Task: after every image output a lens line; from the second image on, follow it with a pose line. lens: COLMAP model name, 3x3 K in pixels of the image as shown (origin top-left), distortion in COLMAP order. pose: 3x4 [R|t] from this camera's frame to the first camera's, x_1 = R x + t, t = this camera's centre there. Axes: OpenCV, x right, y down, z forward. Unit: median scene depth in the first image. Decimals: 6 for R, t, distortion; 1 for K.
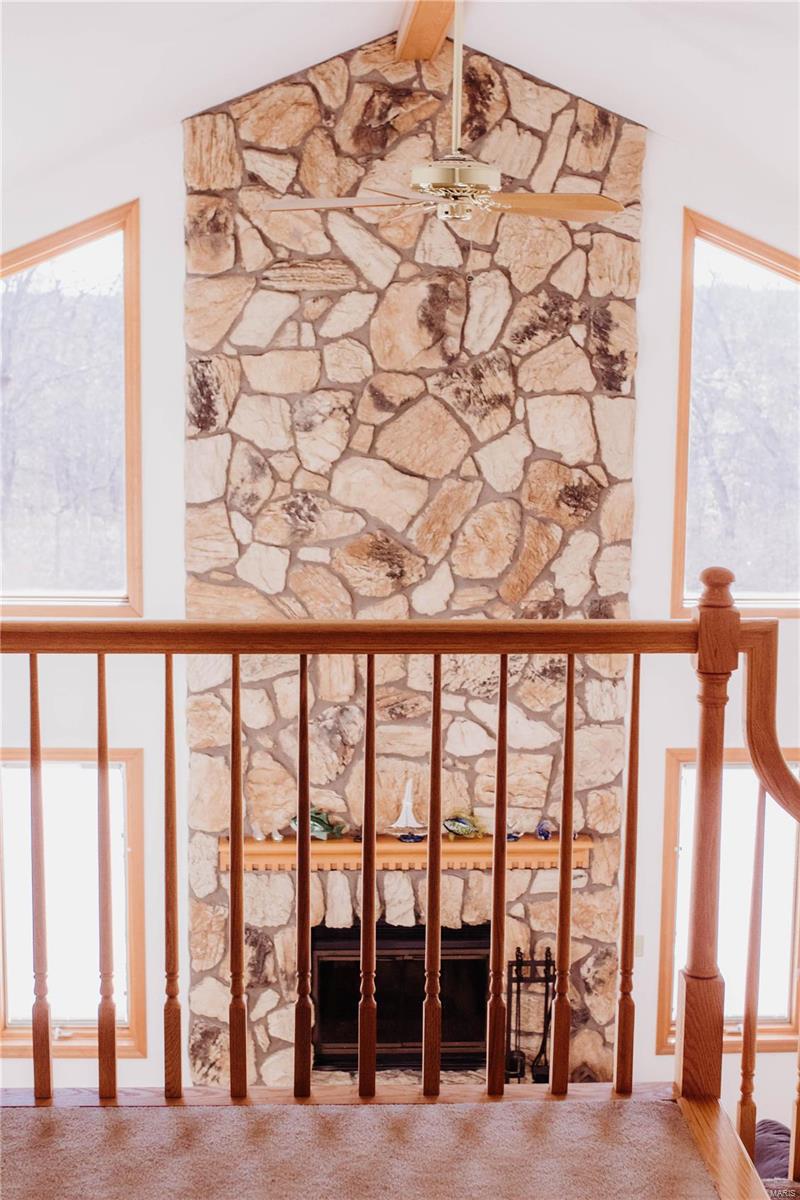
lens RADIAL K [[1859.4, 0, 400.0], [0, 1859.4, 600.0], [0, 0, 1]] dist [-0.064960, 0.072789]
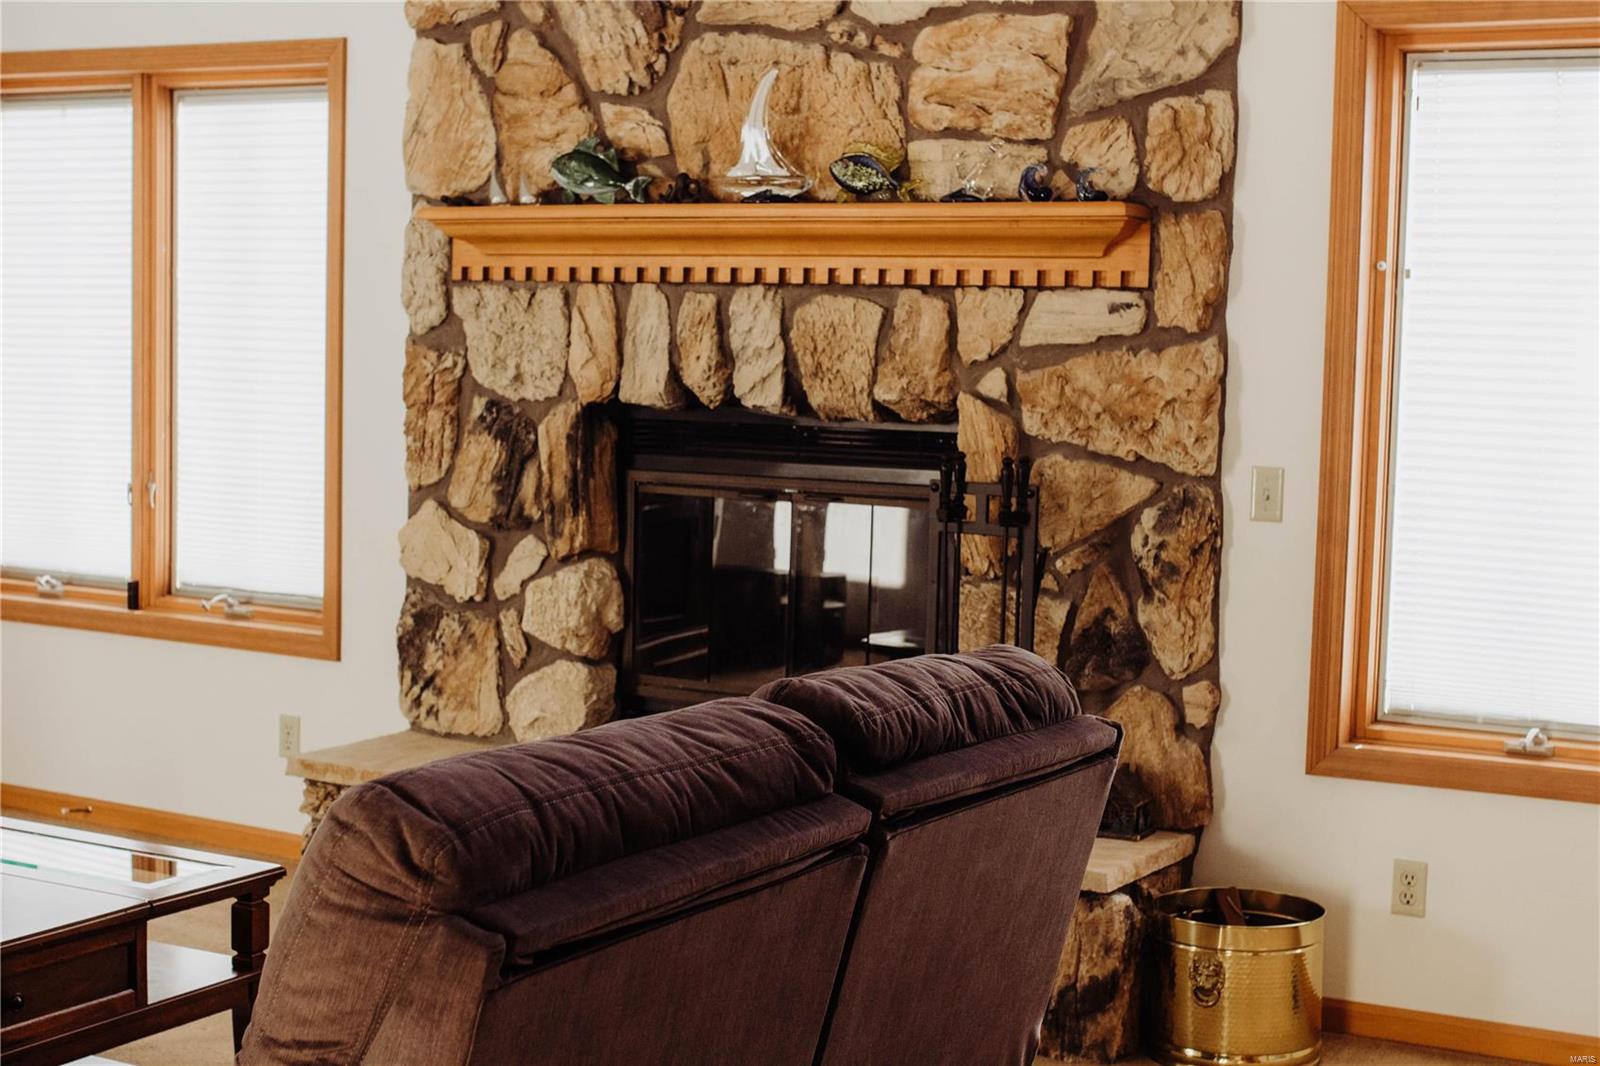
lens RADIAL K [[2479.2, 0, 800.0], [0, 2479.2, 533.0], [0, 0, 1]] dist [-0.064960, 0.072789]
pose [[0.847065, 0.055416, -0.528593, 0.336557], [-0.094712, 0.994370, -0.047527, 0.234864], [0.522983, 0.090323, 0.847544, 0.485928]]
